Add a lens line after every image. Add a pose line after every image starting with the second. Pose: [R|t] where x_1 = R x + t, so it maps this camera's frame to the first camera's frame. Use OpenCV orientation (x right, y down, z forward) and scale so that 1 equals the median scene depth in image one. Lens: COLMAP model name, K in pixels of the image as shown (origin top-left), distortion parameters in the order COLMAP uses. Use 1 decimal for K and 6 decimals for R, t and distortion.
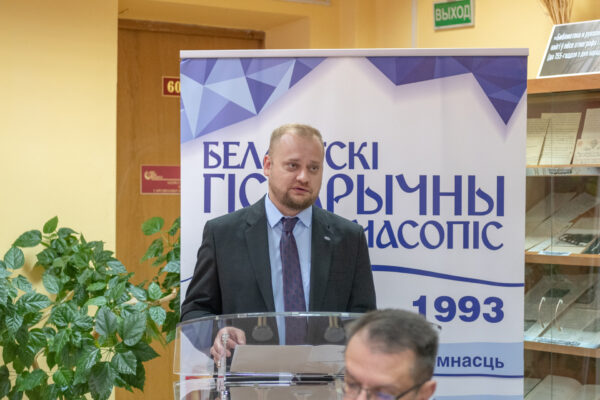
lens RADIAL K [[1481.5, 0, 299.0], [0, 1481.5, 200.3], [0, 0, 1]] dist [0.014618, 0.000000]
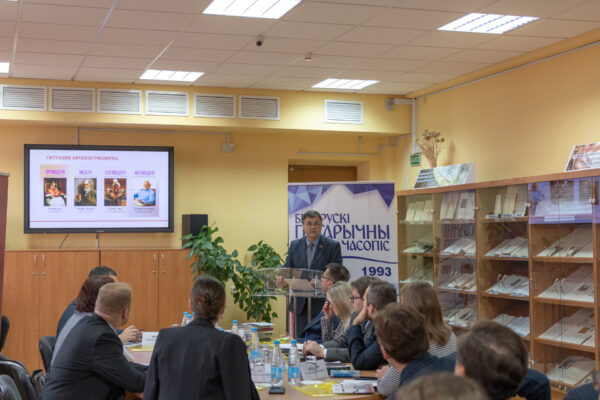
lens RADIAL K [[979.2, 0, 301.9], [0, 979.2, 198.6], [0, 0, 1]] dist [-0.018388, 0.000000]
pose [[0.950934, -0.018206, -0.308858, 0.555841], [0.008889, 0.999463, -0.031545, -0.009047], [0.309266, 0.027252, 0.950585, -0.848958]]
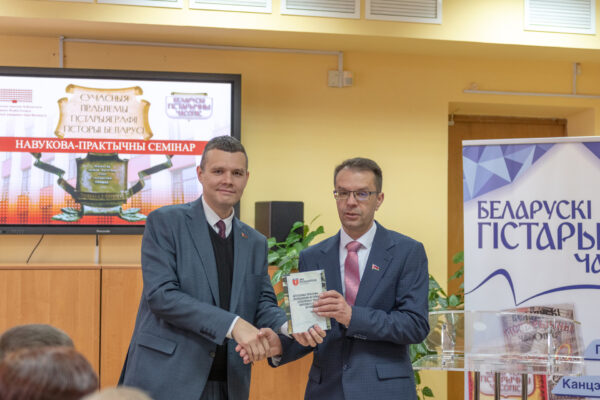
lens RADIAL K [[1228.0, 0, 300.8], [0, 1228.0, 198.7], [0, 0, 1]] dist [-0.027438, 0.000000]
pose [[0.930967, -0.010603, -0.364950, 0.226903], [-0.001098, 0.999492, -0.031838, -0.002044], [0.365102, 0.030040, 0.930483, -0.227097]]
